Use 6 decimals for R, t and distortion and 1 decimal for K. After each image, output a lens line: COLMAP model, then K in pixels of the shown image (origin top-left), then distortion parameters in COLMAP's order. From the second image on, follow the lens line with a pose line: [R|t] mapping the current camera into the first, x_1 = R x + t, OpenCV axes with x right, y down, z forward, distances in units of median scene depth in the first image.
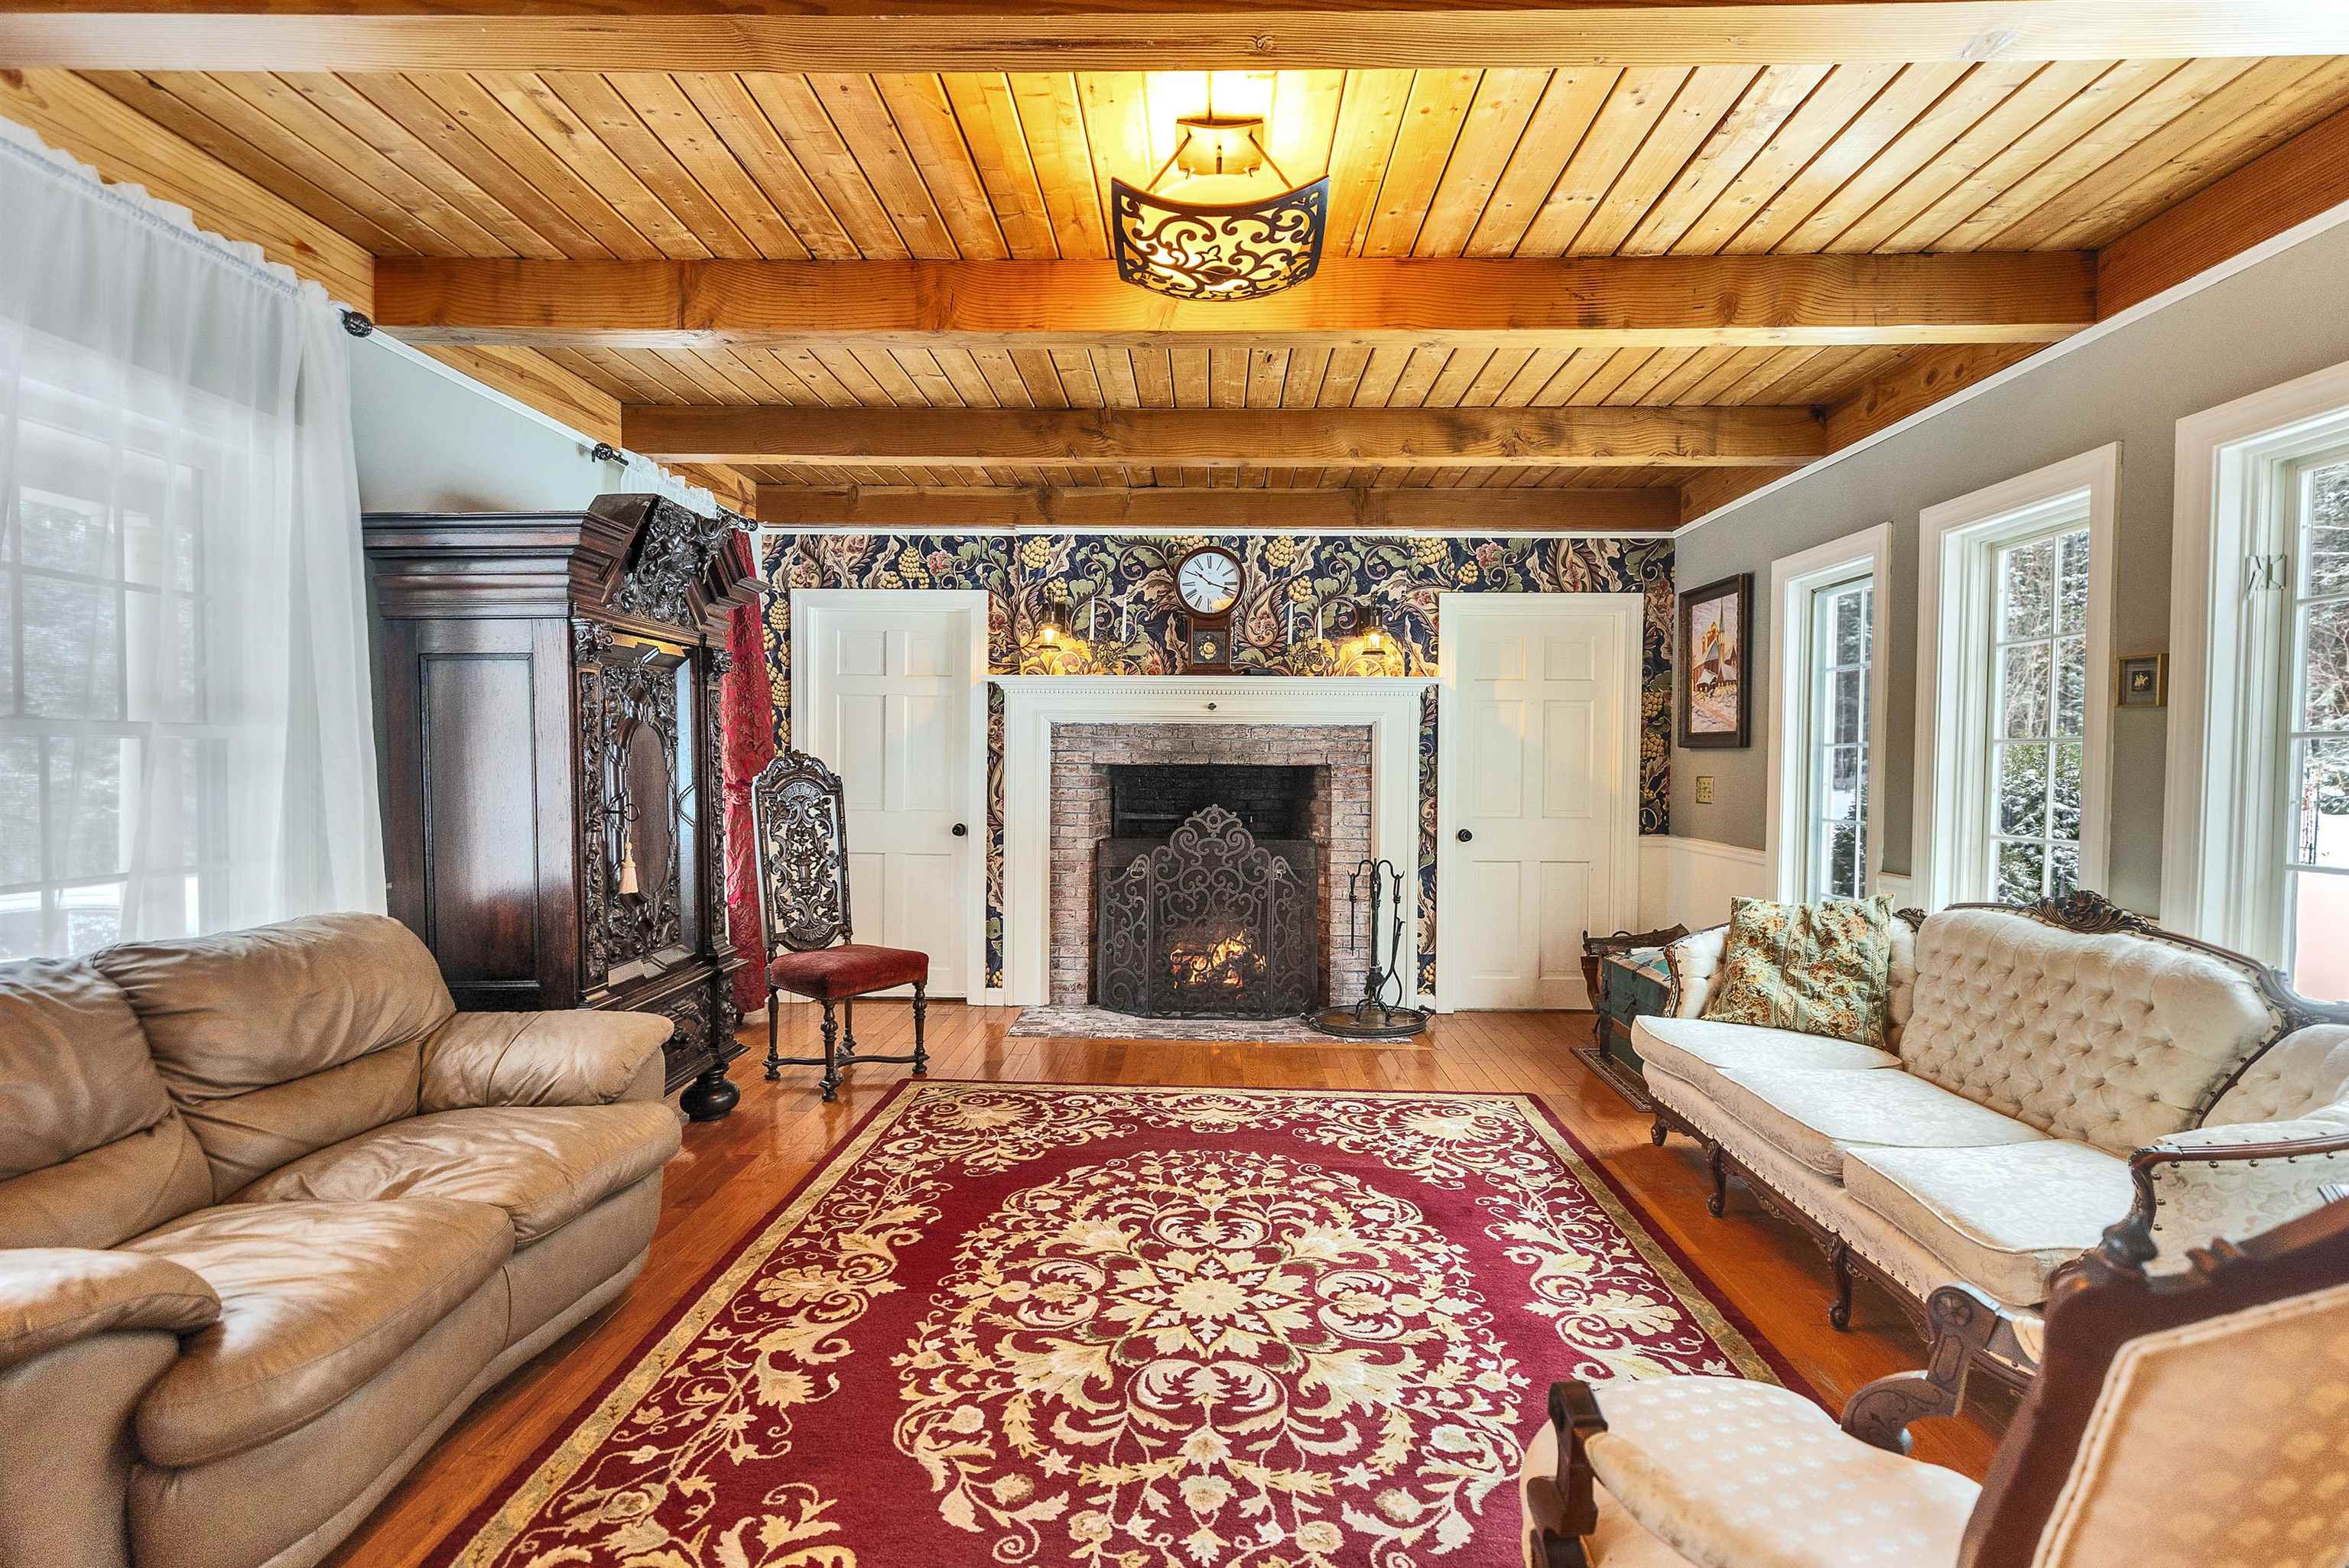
lens RADIAL K [[1076.3, 0, 1174.5], [0, 1076.3, 784.0], [0, 0, 1]] dist [0.004029, 0.000049]
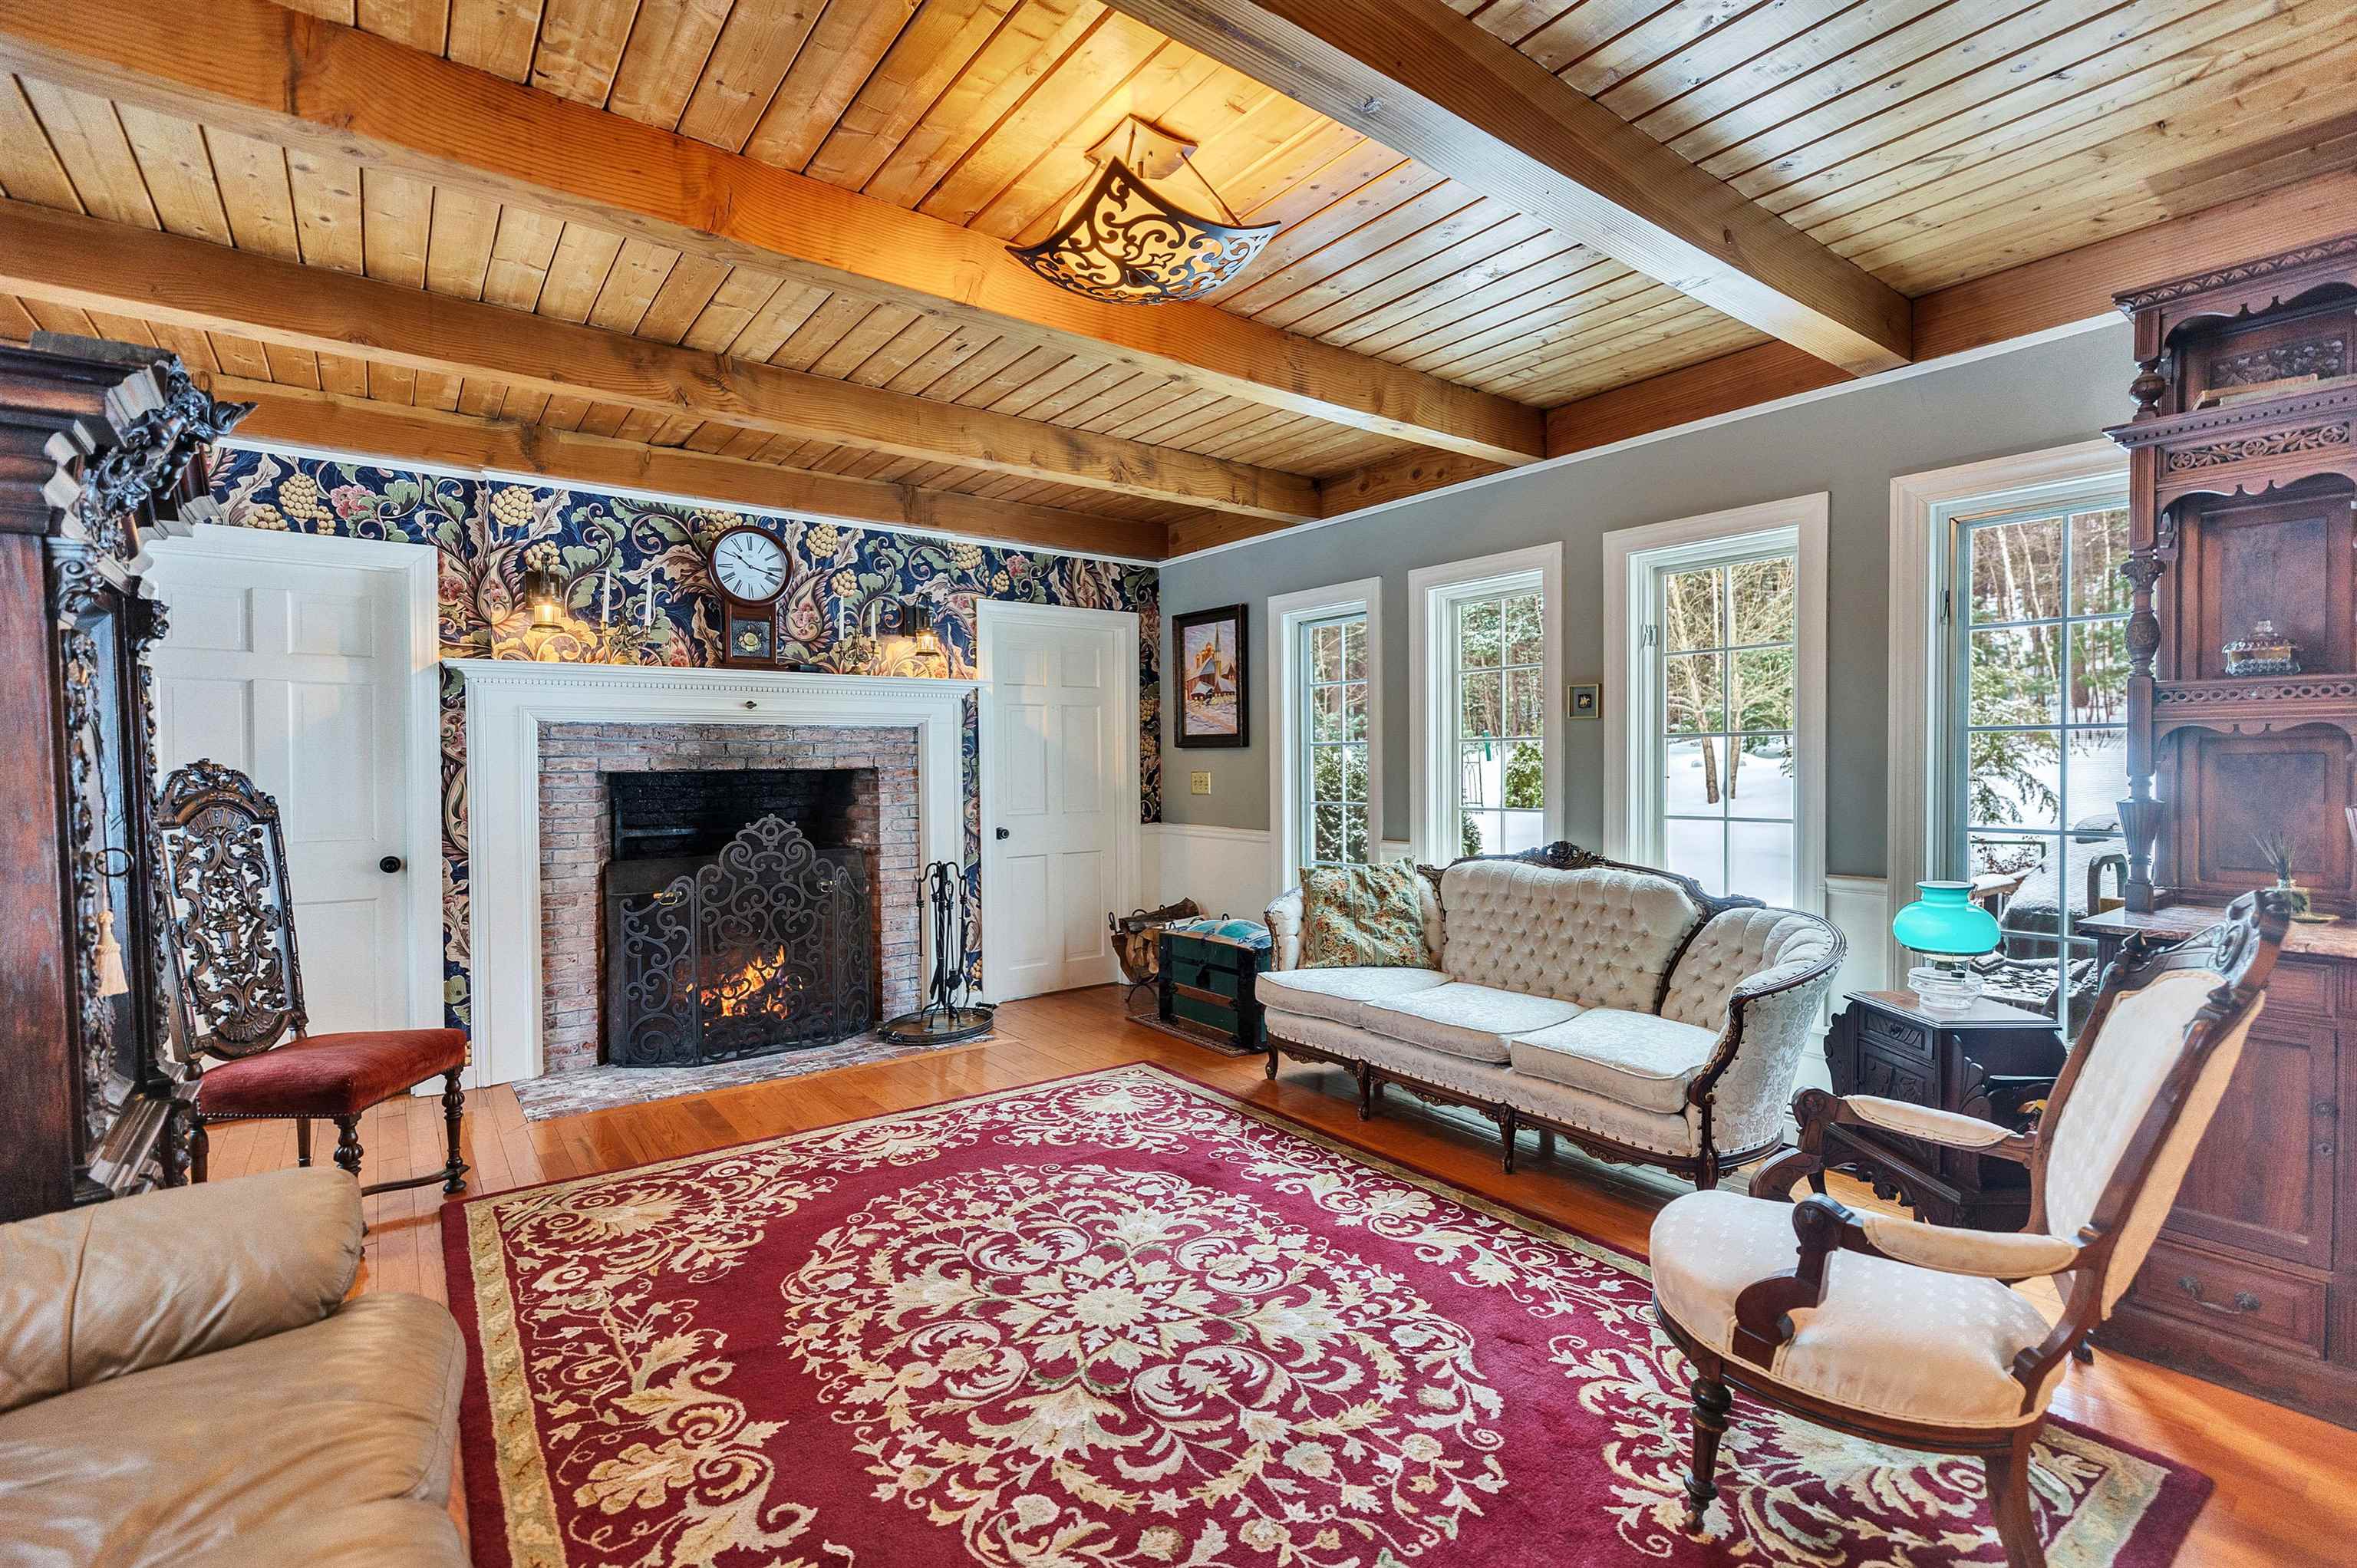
lens RADIAL K [[1064.9, 0, 1176.6], [0, 1064.9, 779.2], [0, 0, 1]] dist [0.004068, -0.000319]
pose [[0.784194, -0.024624, 0.620027, -0.298898], [0.028494, 0.999587, 0.003660, -0.004493], [-0.619861, 0.014797, 0.784572, 0.110282]]
